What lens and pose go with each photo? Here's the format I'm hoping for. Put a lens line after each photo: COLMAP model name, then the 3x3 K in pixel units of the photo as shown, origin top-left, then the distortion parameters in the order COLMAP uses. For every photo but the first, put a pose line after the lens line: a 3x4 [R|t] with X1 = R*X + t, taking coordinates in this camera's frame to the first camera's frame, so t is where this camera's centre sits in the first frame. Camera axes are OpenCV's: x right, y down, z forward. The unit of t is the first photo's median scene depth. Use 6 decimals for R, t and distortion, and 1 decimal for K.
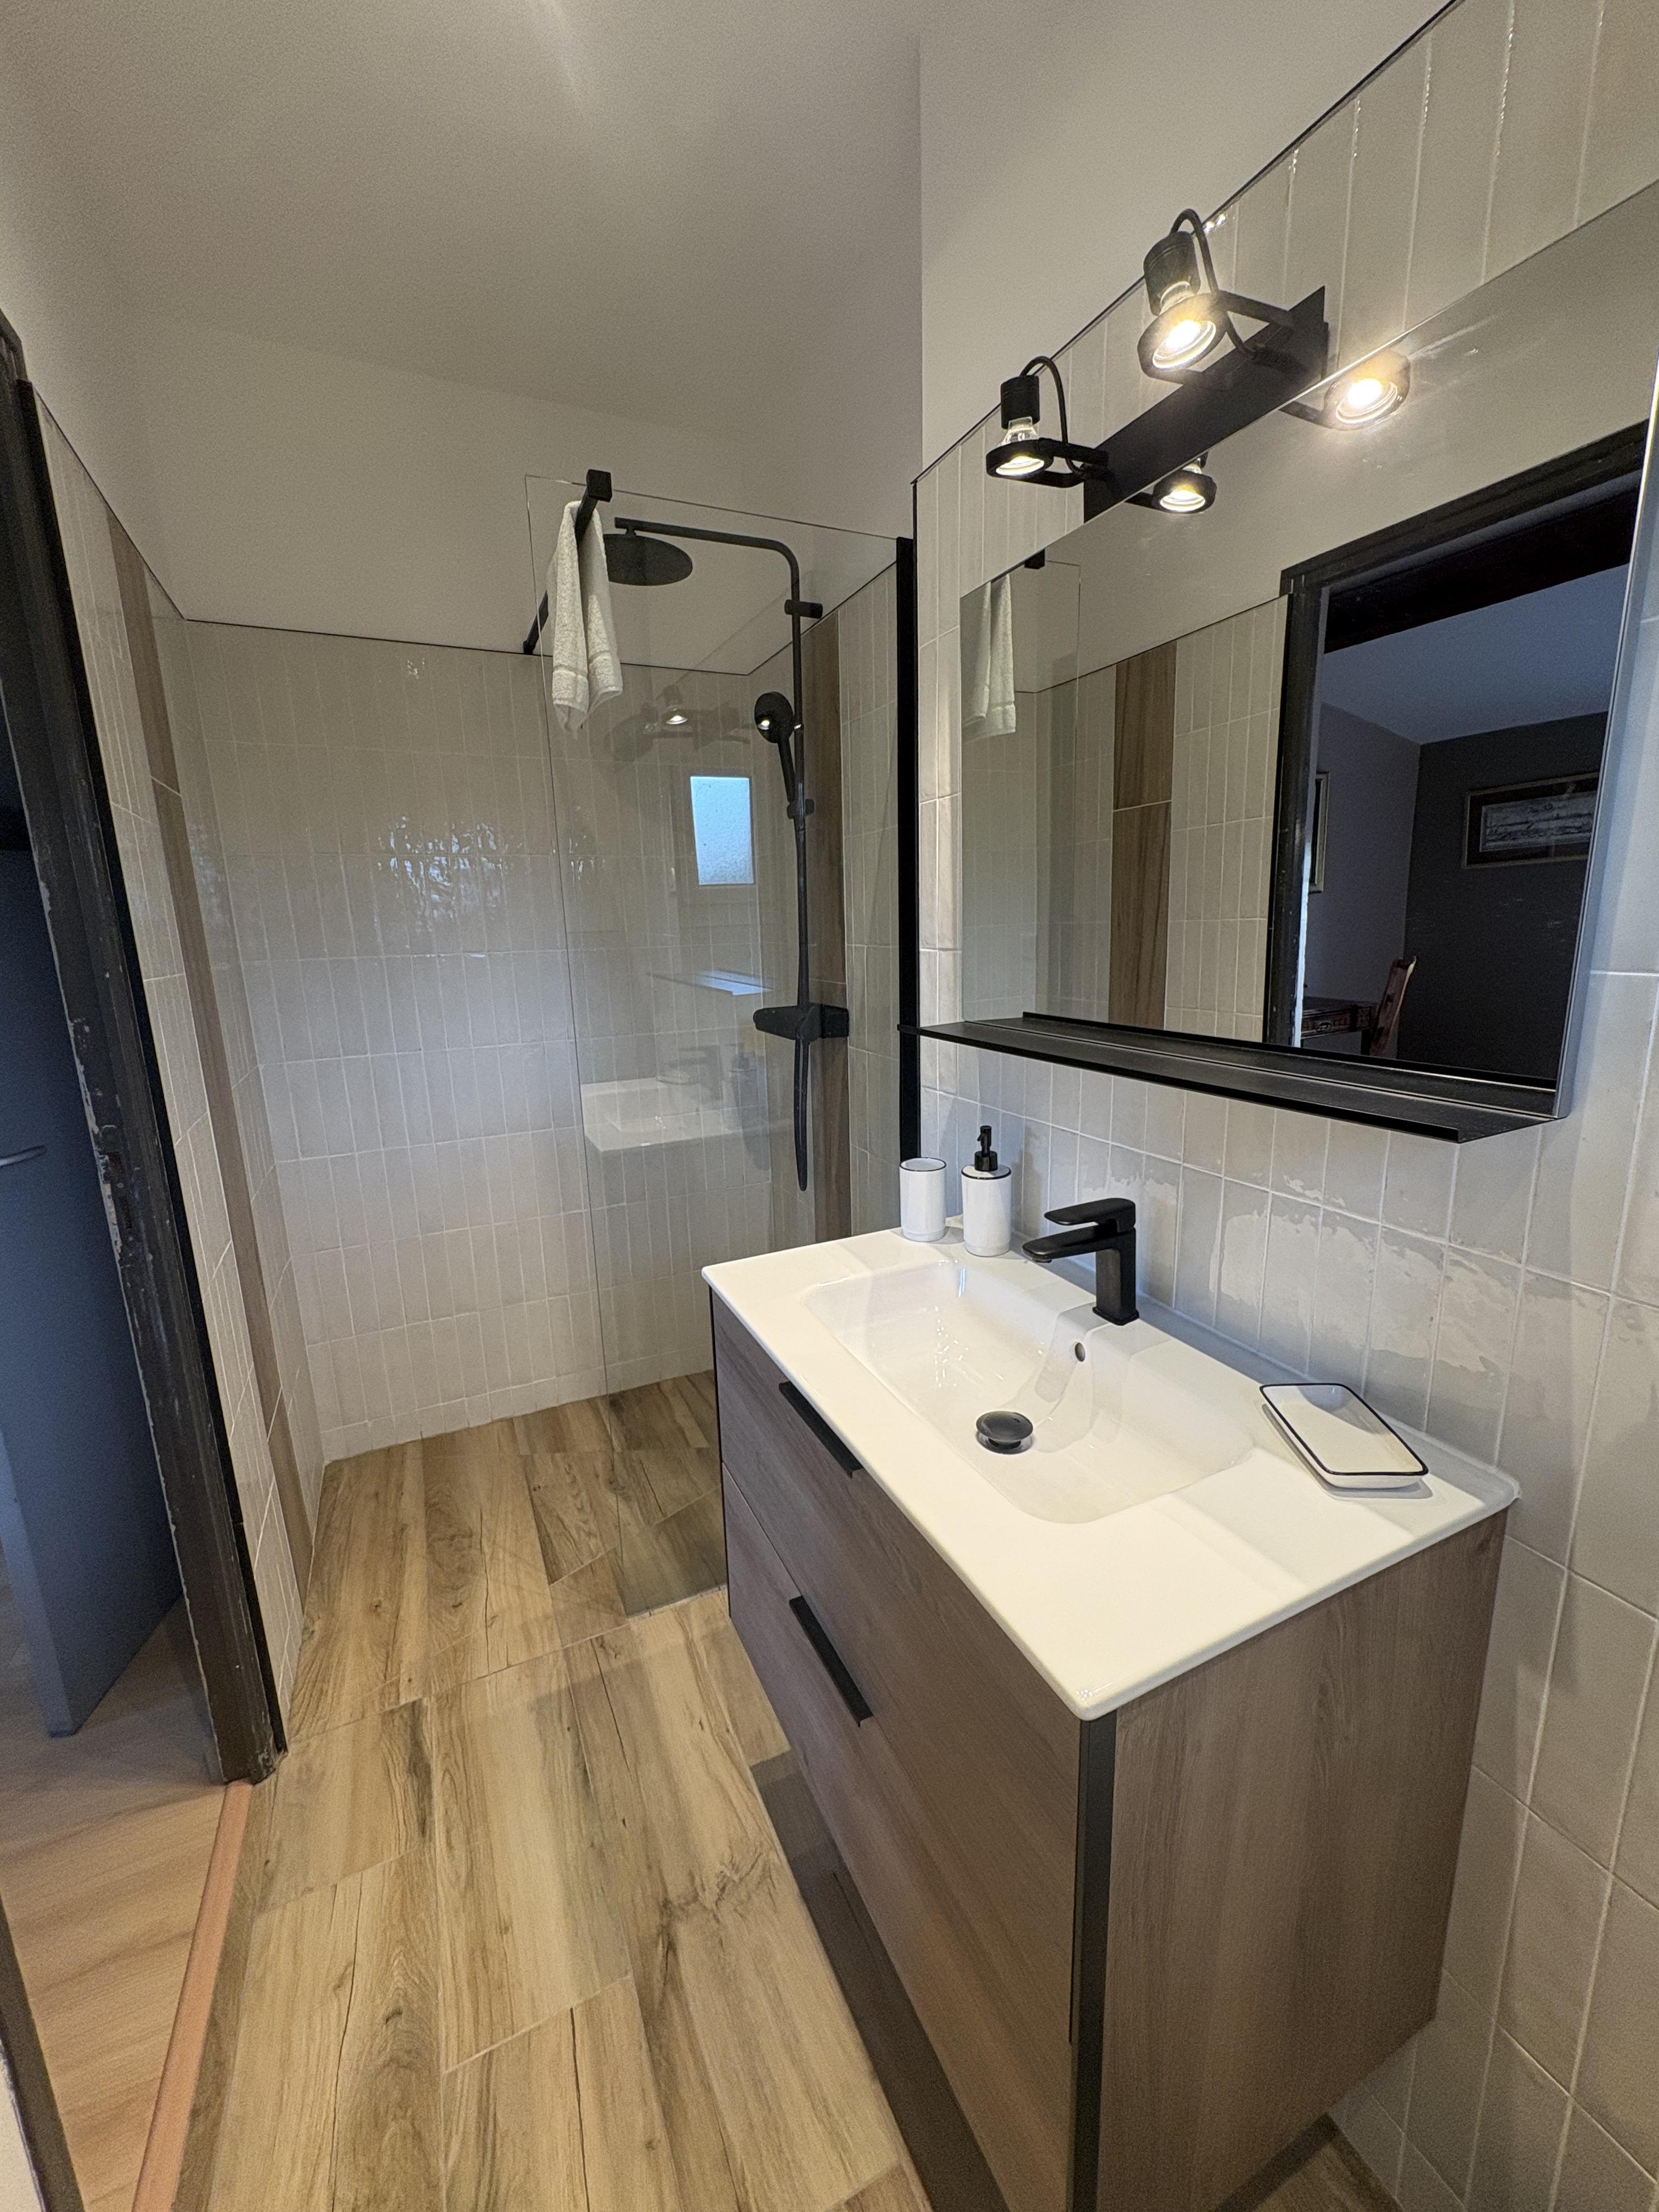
lens RADIAL K [[883.0, 0, 828.0], [0, 883.0, 1102.8], [0, 0, 1]] dist [0.000794, 0.000221]
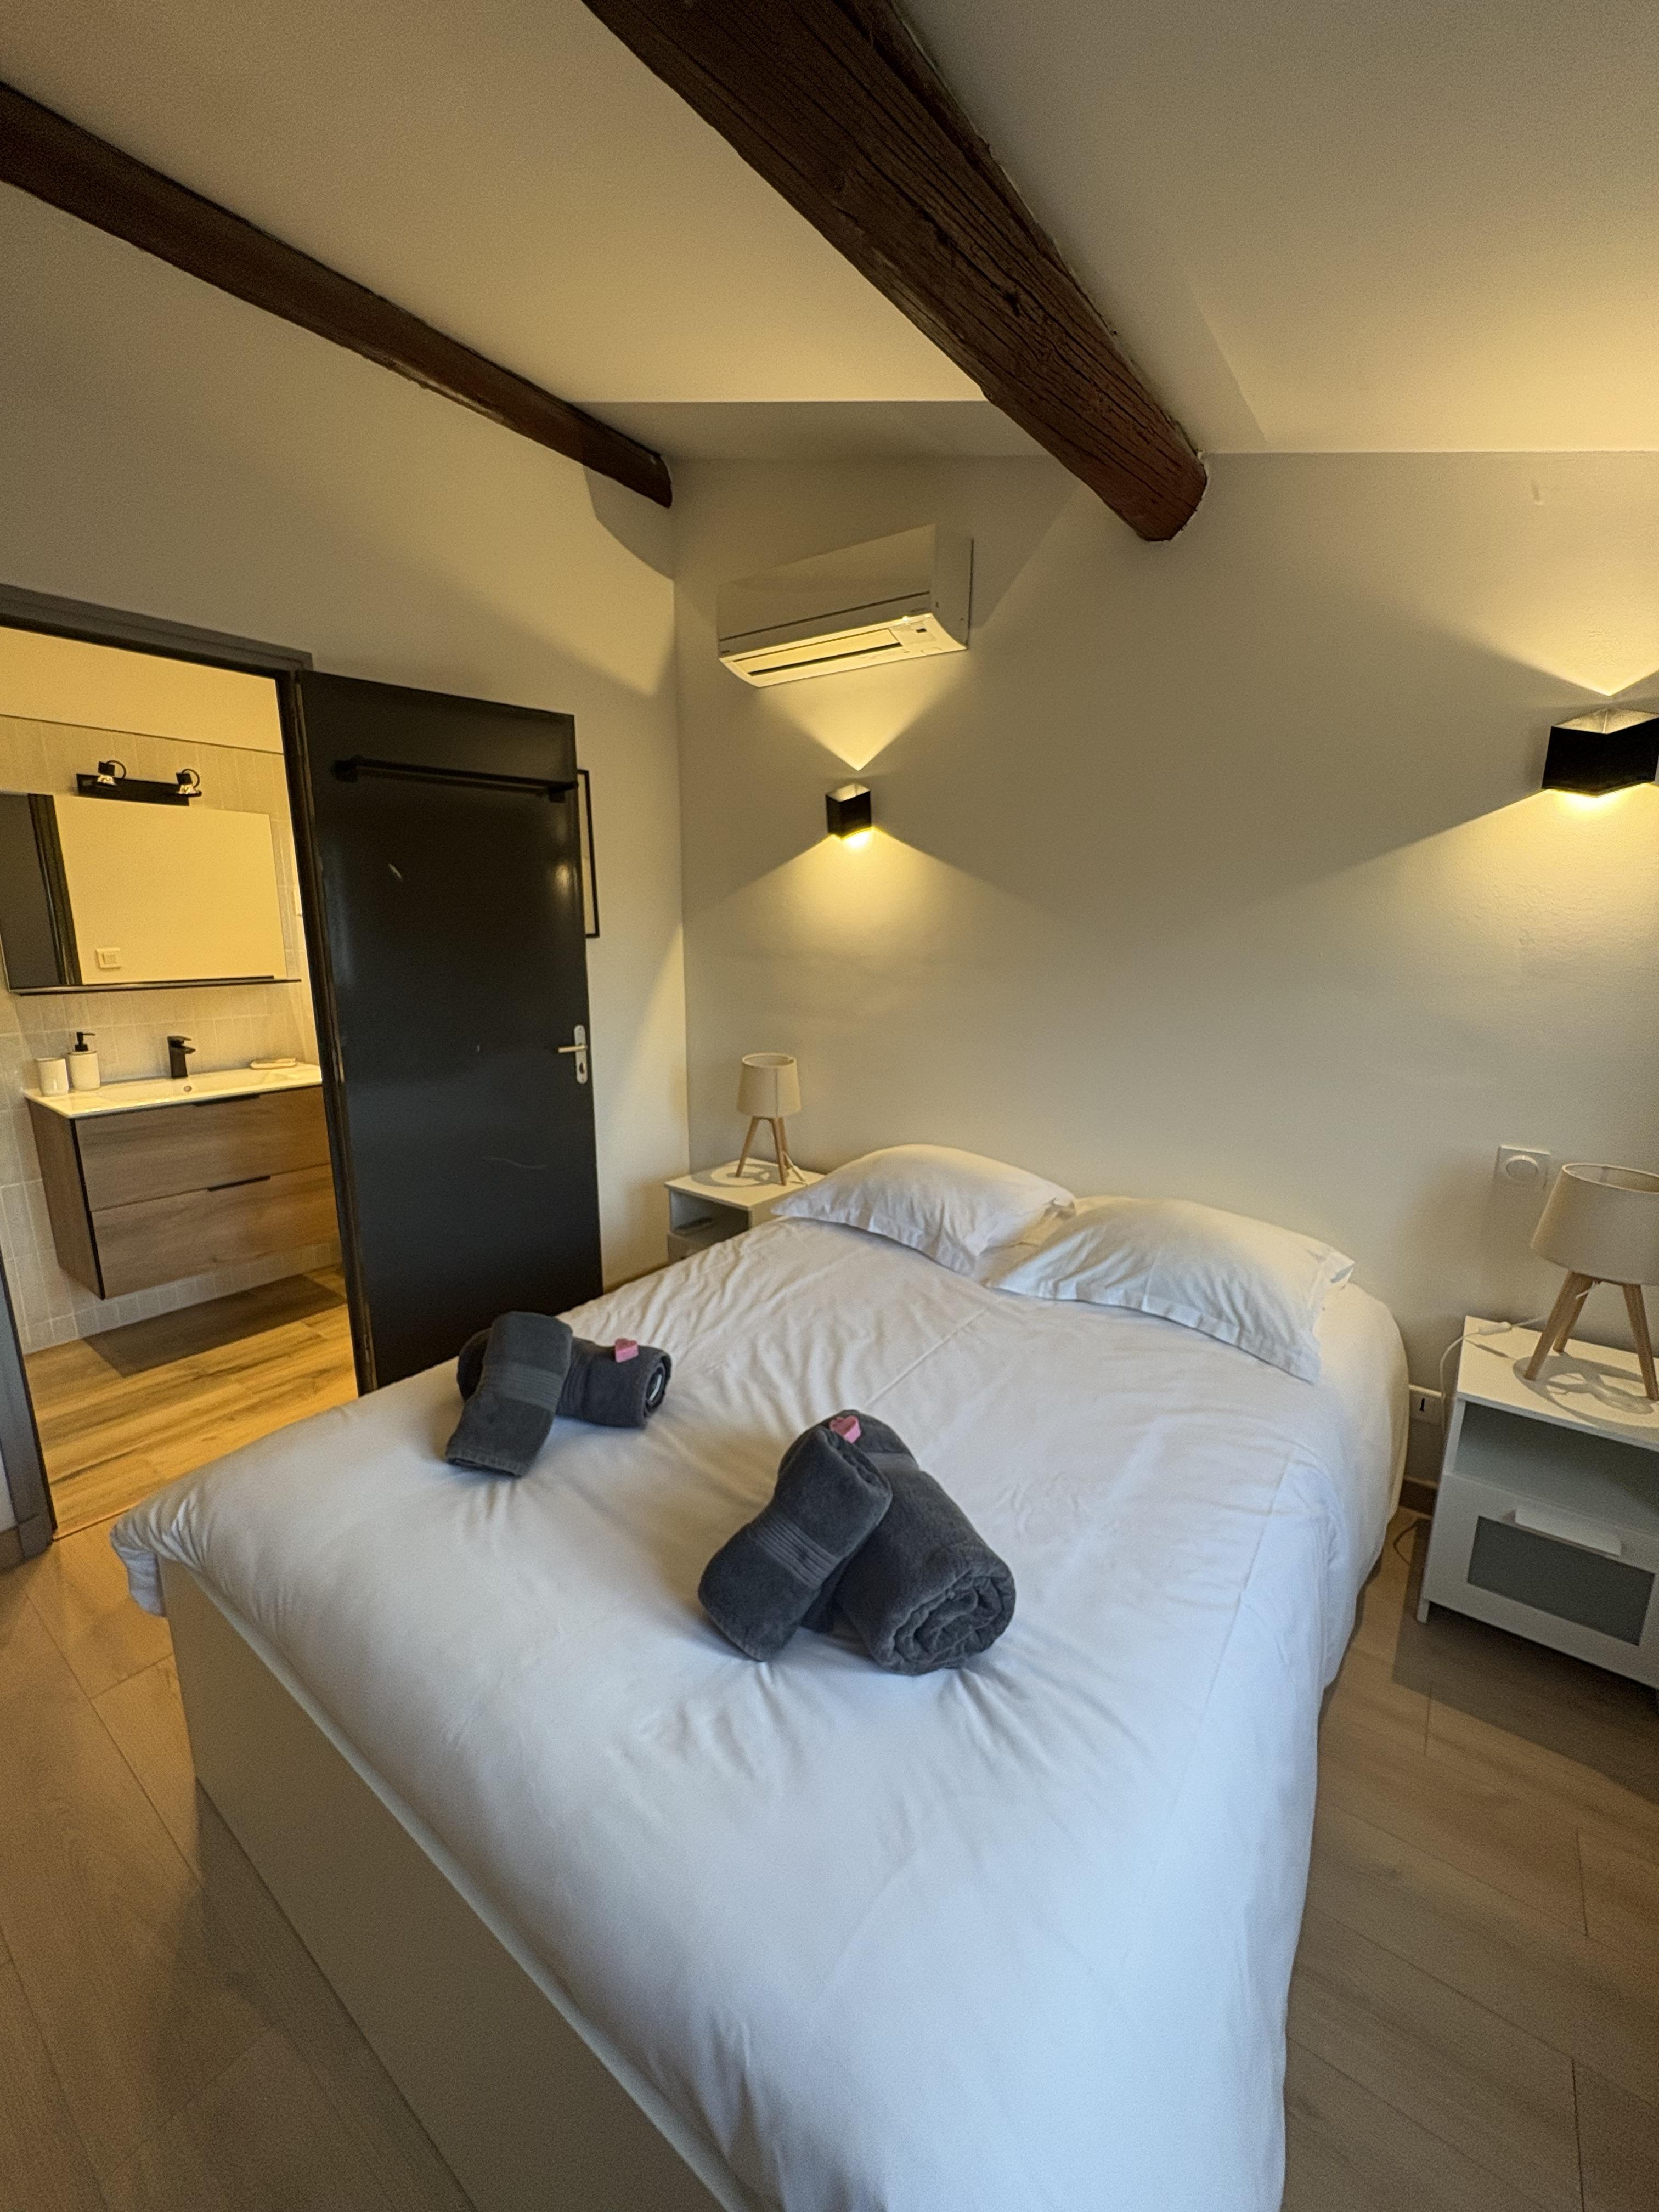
lens RADIAL K [[883.0, 0, 837.6], [0, 883.0, 1105.8], [0, 0, 1]] dist [0.000794, 0.000221]
pose [[-0.471520, -0.165418, 0.866202, -1.654524], [0.185327, 0.941726, 0.280723, -0.043906], [-0.862162, 0.292897, -0.413386, 0.190789]]
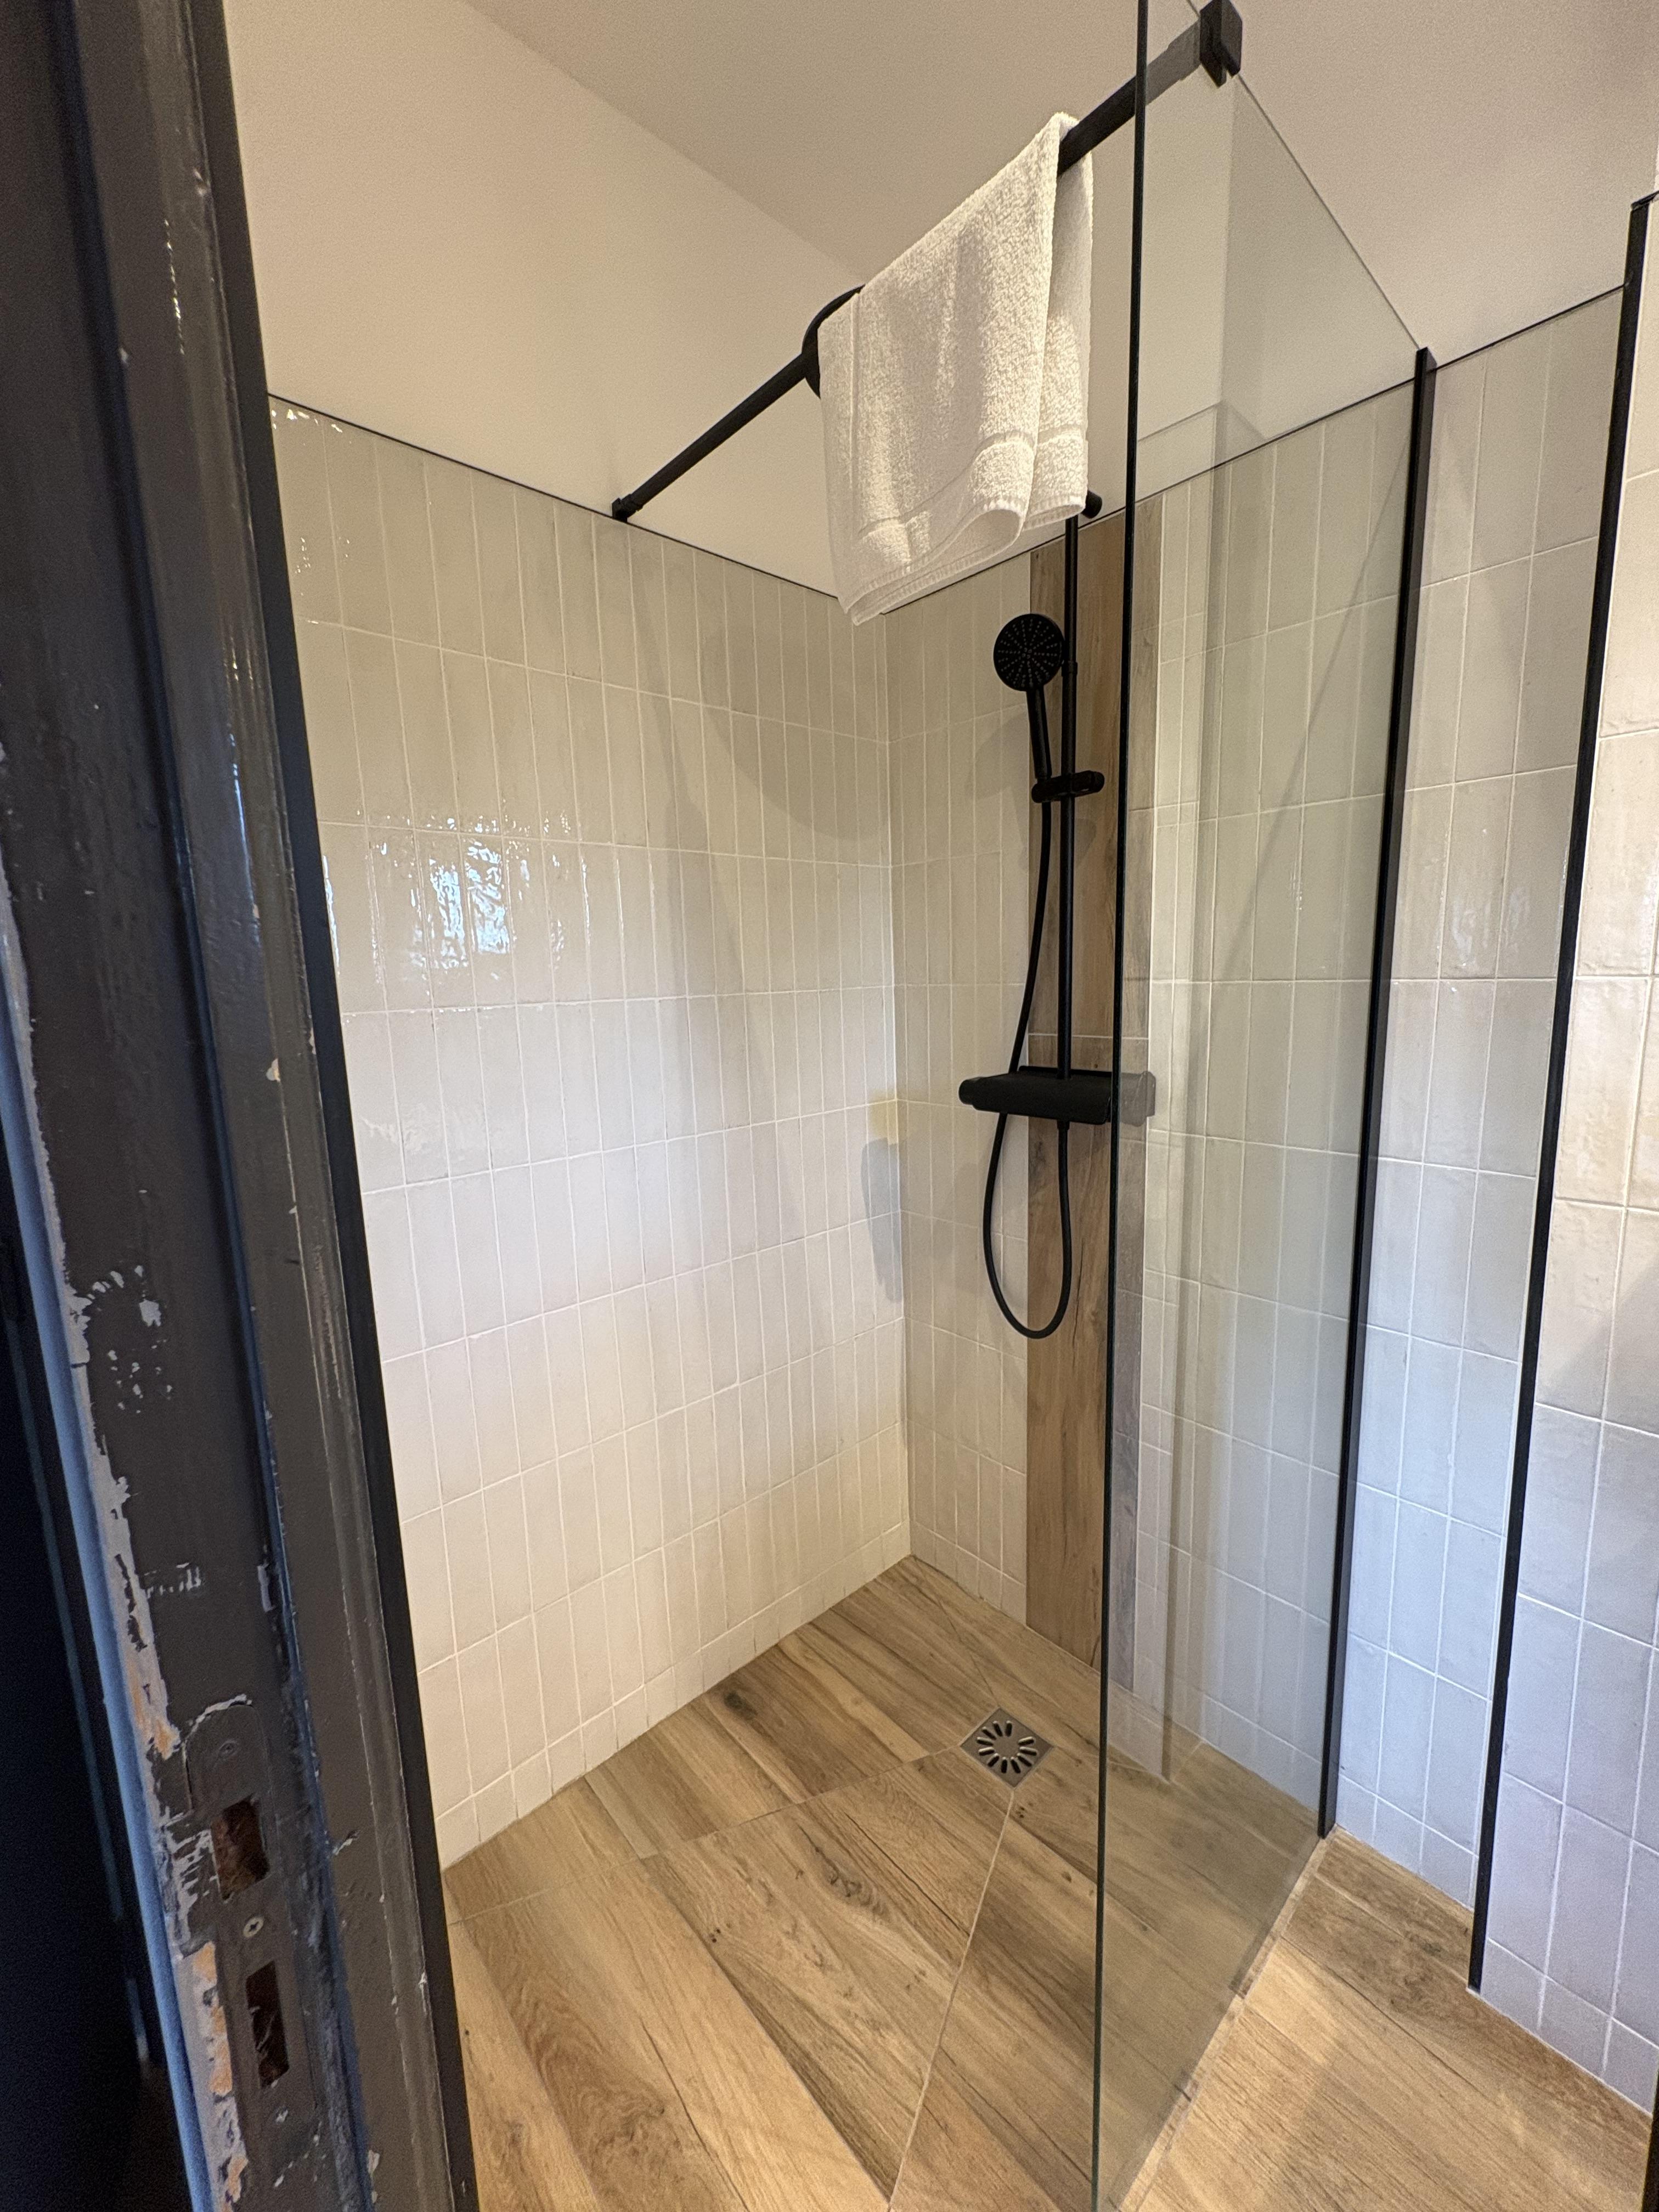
lens RADIAL K [[883.0, 0, 829.6], [0, 883.0, 1101.4], [0, 0, 1]] dist [0.000794, 0.000221]
pose [[0.955026, -0.050885, 0.292125, -0.417657], [0.070015, 0.996006, -0.055400, -0.063520], [-0.288139, 0.073361, 0.954774, 0.415886]]
